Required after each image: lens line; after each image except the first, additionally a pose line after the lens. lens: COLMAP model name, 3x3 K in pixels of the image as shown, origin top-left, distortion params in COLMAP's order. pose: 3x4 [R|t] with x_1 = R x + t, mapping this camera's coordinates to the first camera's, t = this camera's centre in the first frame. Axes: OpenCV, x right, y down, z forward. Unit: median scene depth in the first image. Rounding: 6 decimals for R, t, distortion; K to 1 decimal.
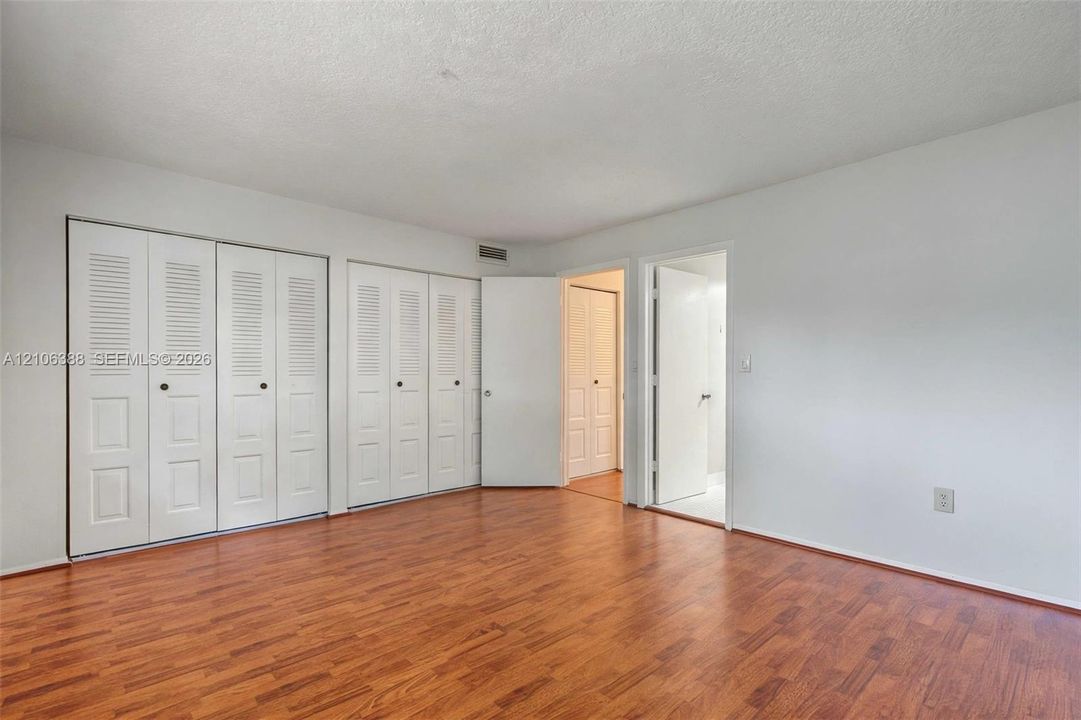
lens RADIAL K [[499.3, 0, 540.6], [0, 499.3, 370.4], [0, 0, 1]] dist [-0.008378, 0.001230]
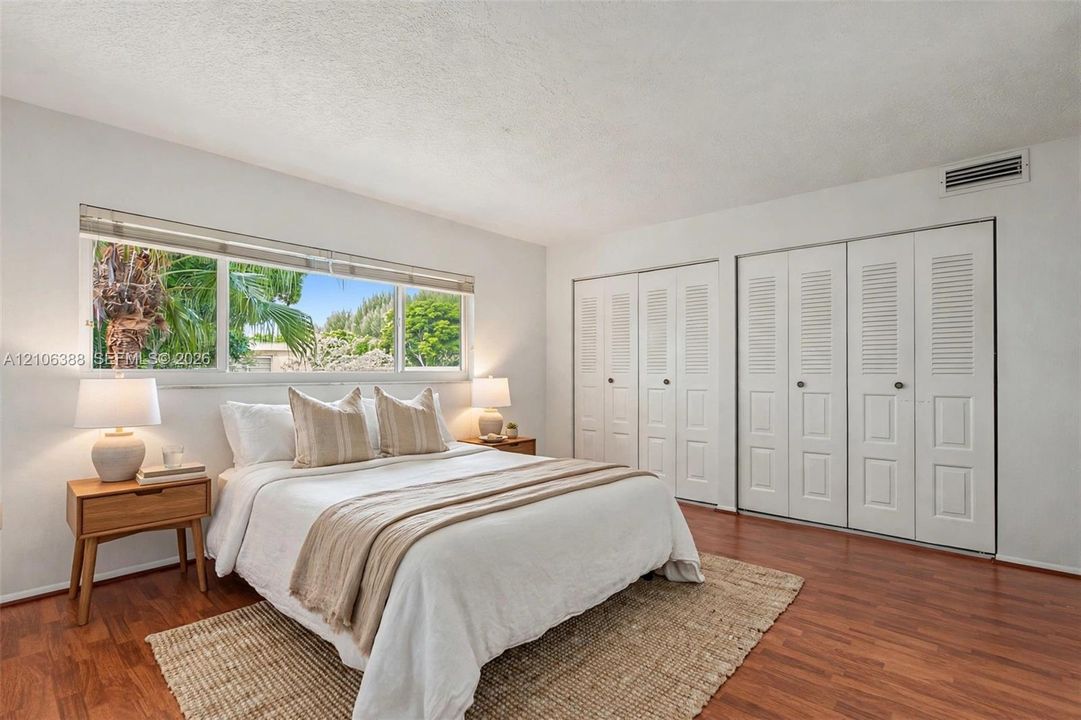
lens RADIAL K [[499.3, 0, 540.7], [0, 499.3, 362.7], [0, 0, 1]] dist [-0.008378, 0.001230]
pose [[0.116233, -0.017530, -0.993067, 0.421763], [0.003907, 0.999845, -0.017193, 0.003360], [0.993214, -0.001882, 0.116283, 0.385921]]
